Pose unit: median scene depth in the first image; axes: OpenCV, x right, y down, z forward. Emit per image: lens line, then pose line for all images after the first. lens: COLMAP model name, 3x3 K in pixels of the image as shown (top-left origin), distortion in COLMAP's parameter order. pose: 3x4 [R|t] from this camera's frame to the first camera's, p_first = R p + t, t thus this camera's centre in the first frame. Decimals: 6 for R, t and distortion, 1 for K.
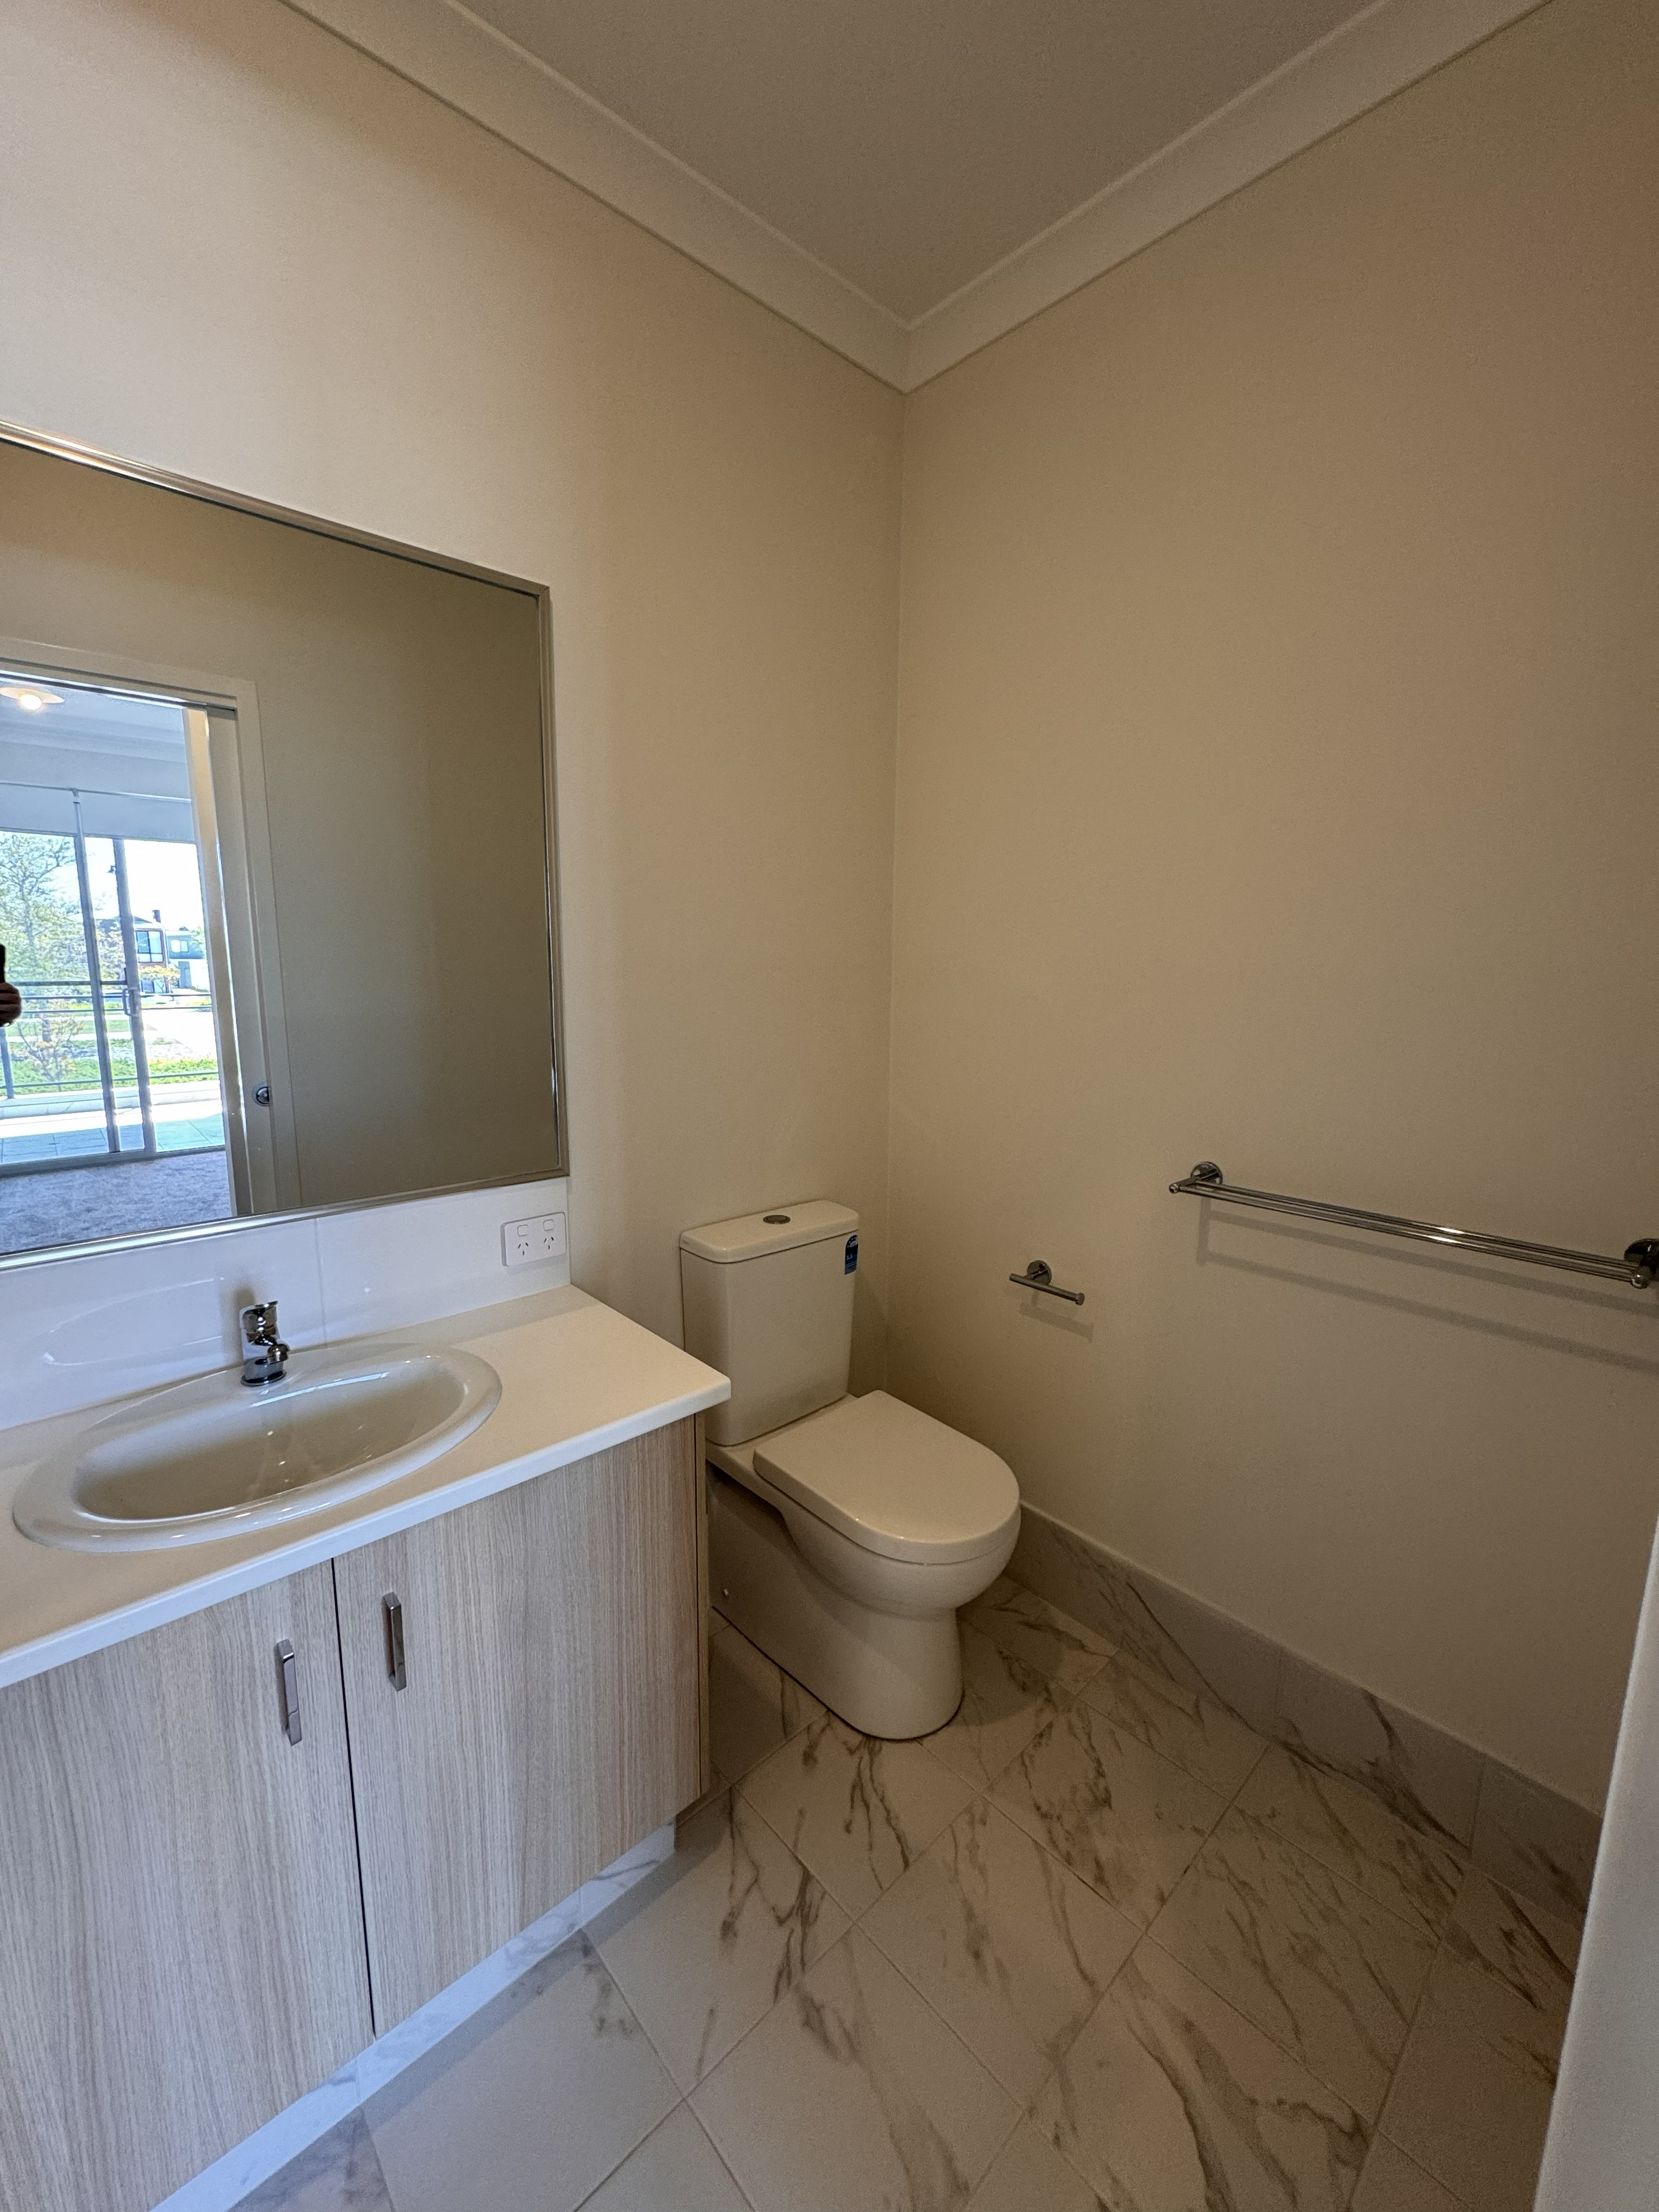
lens RADIAL K [[883.2, 0, 832.7], [0, 883.2, 1102.2], [0, 0, 1]] dist [-0.003043, 0.000204]
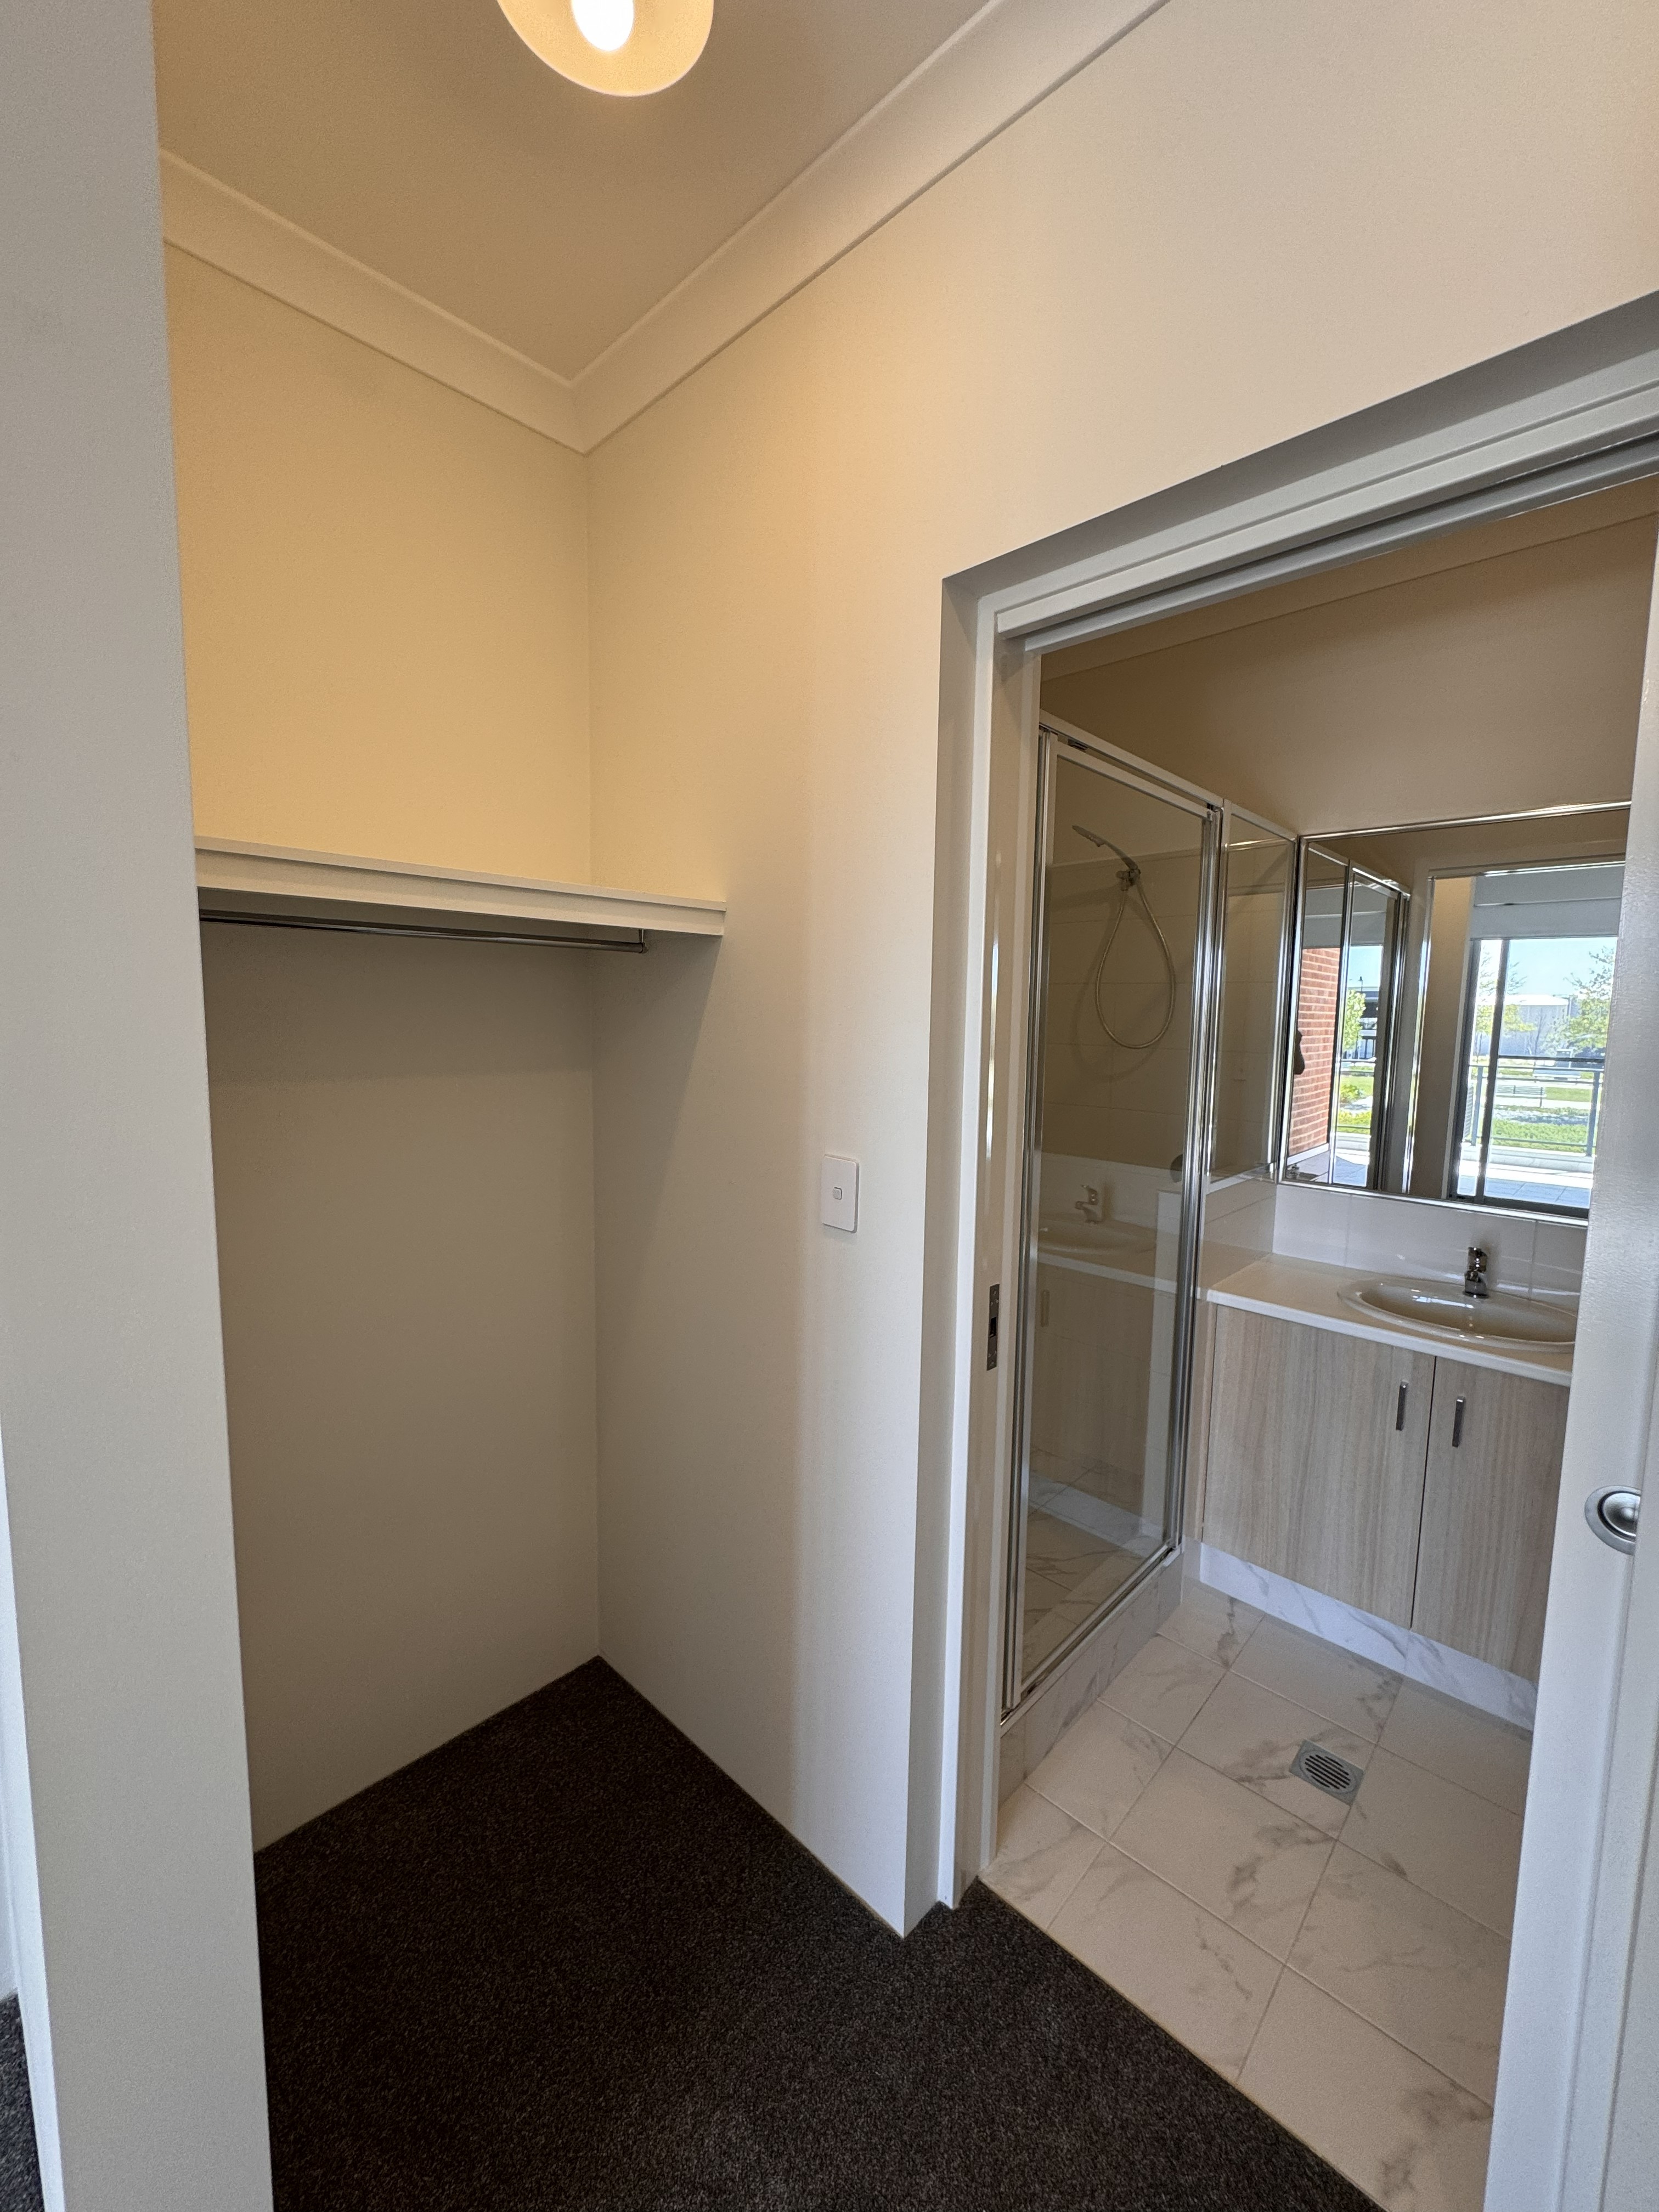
lens RADIAL K [[883.2, 0, 832.7], [0, 883.2, 1102.2], [0, 0, 1]] dist [-0.003043, 0.000204]
pose [[0.236433, 0.101990, -0.966280, 1.005410], [-0.173391, 0.982942, 0.061323, 0.033760], [0.956052, 0.153045, 0.250084, -0.941477]]
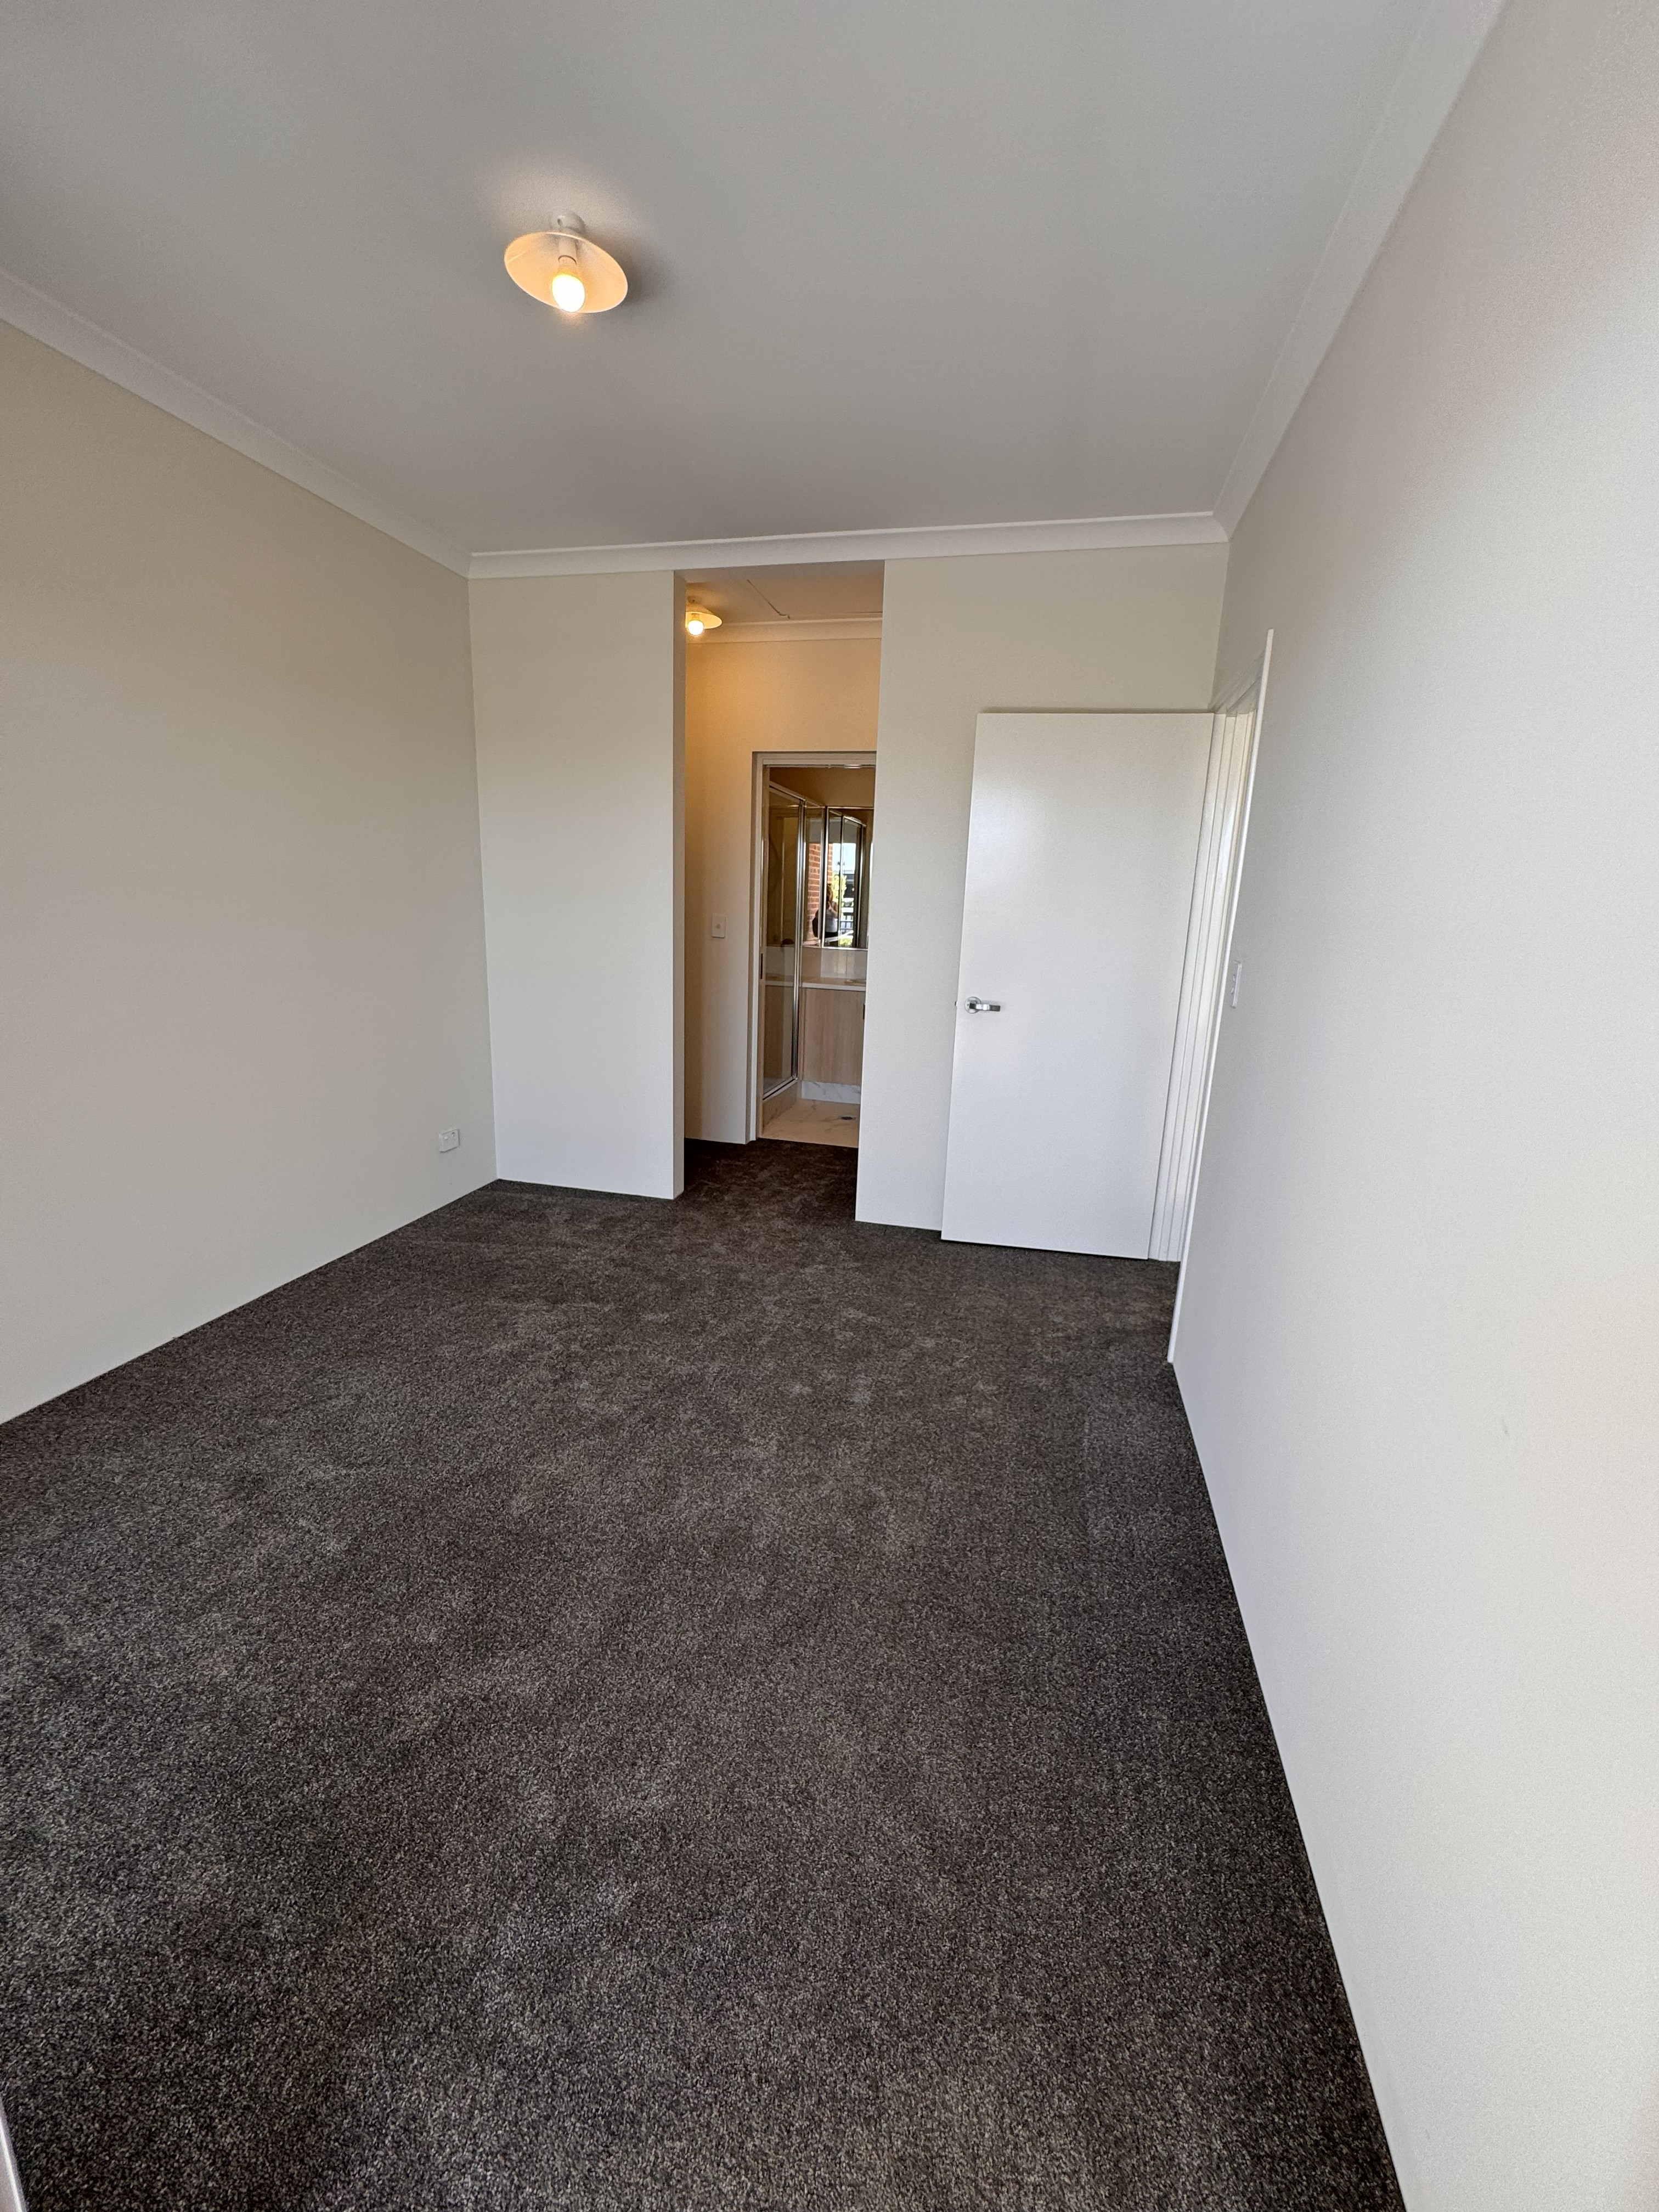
lens RADIAL K [[883.2, 0, 832.7], [0, 883.2, 1102.2], [0, 0, 1]] dist [-0.003043, 0.000204]
pose [[0.693470, 0.179222, -0.697839, 3.609849], [-0.150443, 0.983237, 0.103019, 0.616502], [0.704604, 0.033545, 0.708807, -3.492399]]
